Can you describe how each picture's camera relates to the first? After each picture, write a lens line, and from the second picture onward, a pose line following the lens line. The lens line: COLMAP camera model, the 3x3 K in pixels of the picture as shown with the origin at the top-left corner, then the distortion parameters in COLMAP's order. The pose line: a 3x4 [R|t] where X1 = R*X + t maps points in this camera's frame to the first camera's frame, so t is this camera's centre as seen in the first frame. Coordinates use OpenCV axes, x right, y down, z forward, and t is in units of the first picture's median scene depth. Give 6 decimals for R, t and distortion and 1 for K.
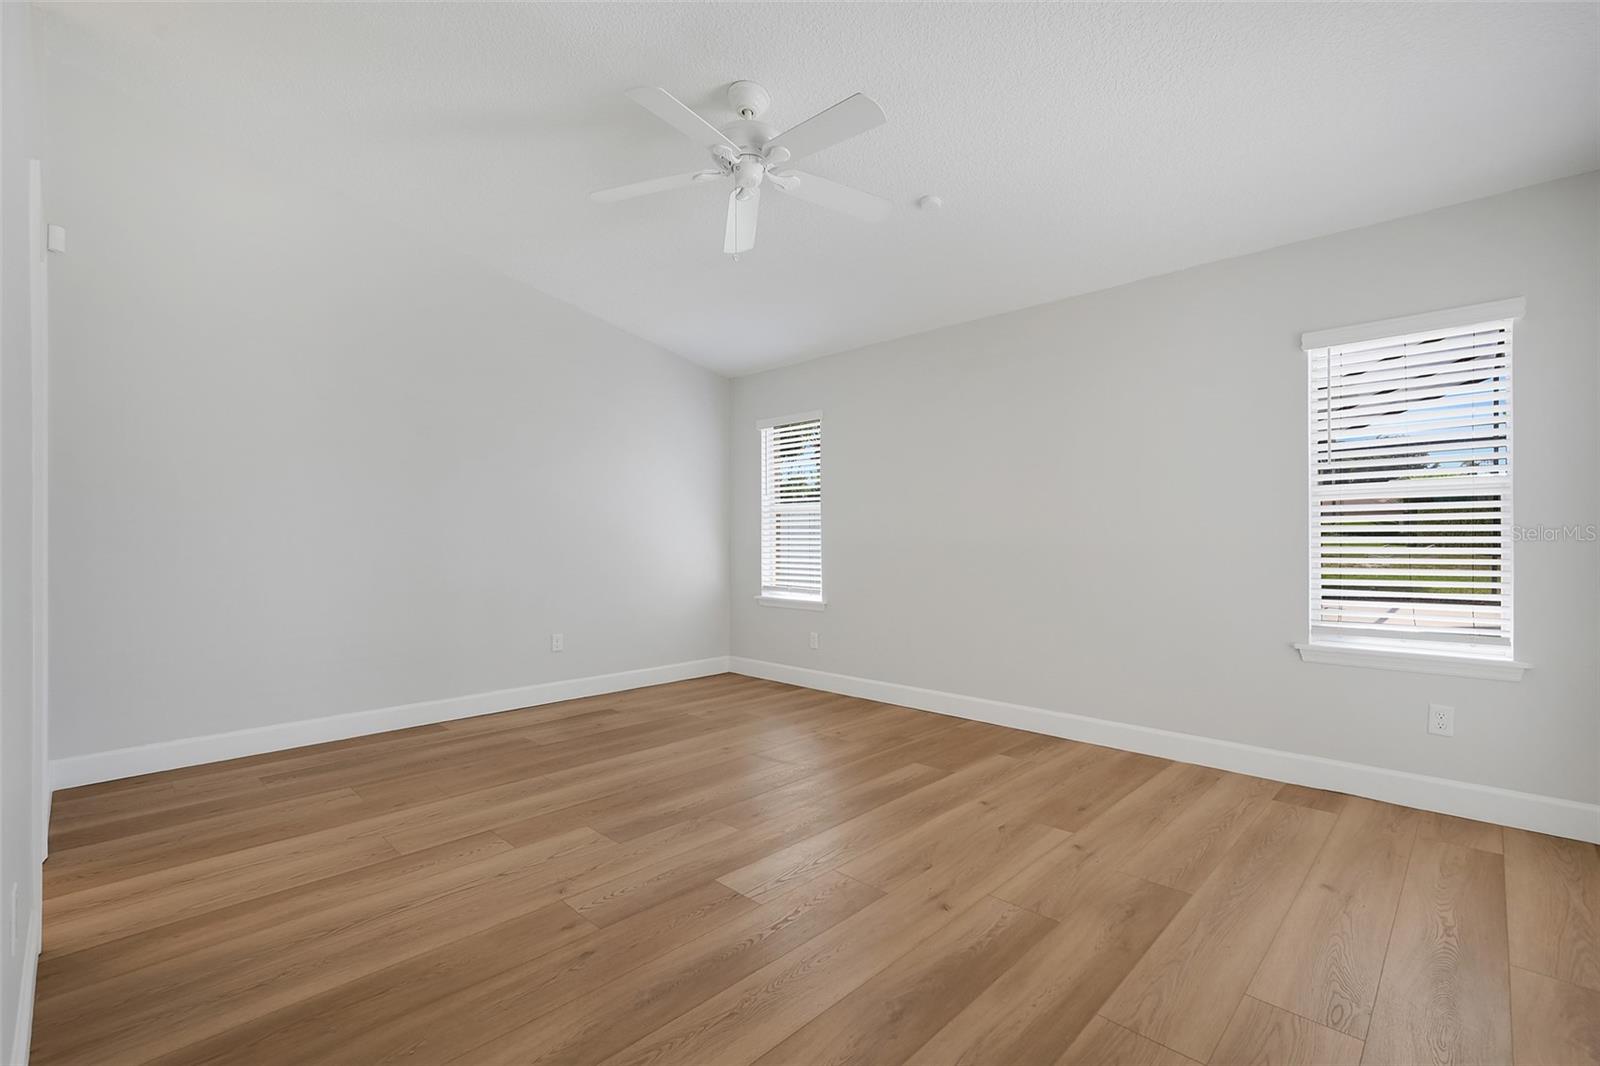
lens RADIAL K [[710.8, 0, 804.9], [0, 710.8, 536.8], [0, 0, 1]] dist [-0.001691, 0.003657]
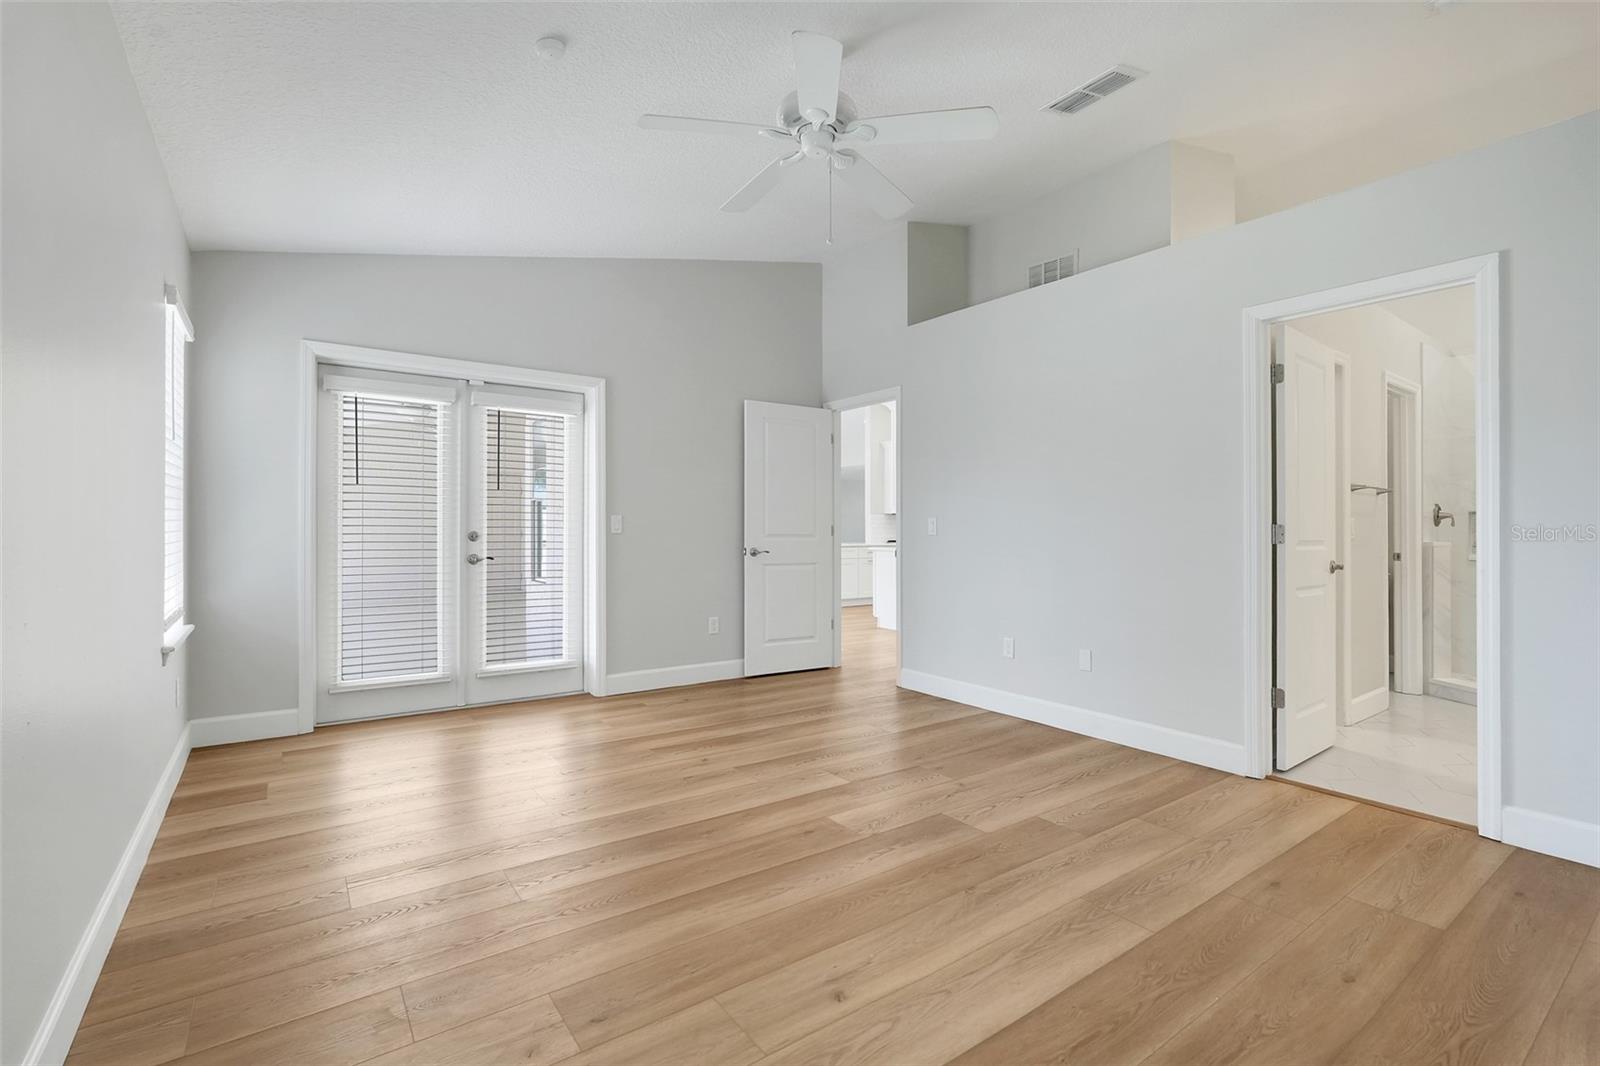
lens RADIAL K [[710.8, 0, 799.4], [0, 710.8, 529.5], [0, 0, 1]] dist [-0.001691, 0.003657]
pose [[-0.984198, -0.005804, 0.176976, -0.229441], [-0.007229, 0.999946, -0.007407, 0.014037], [-0.176923, -0.008569, -0.984187, 2.015683]]
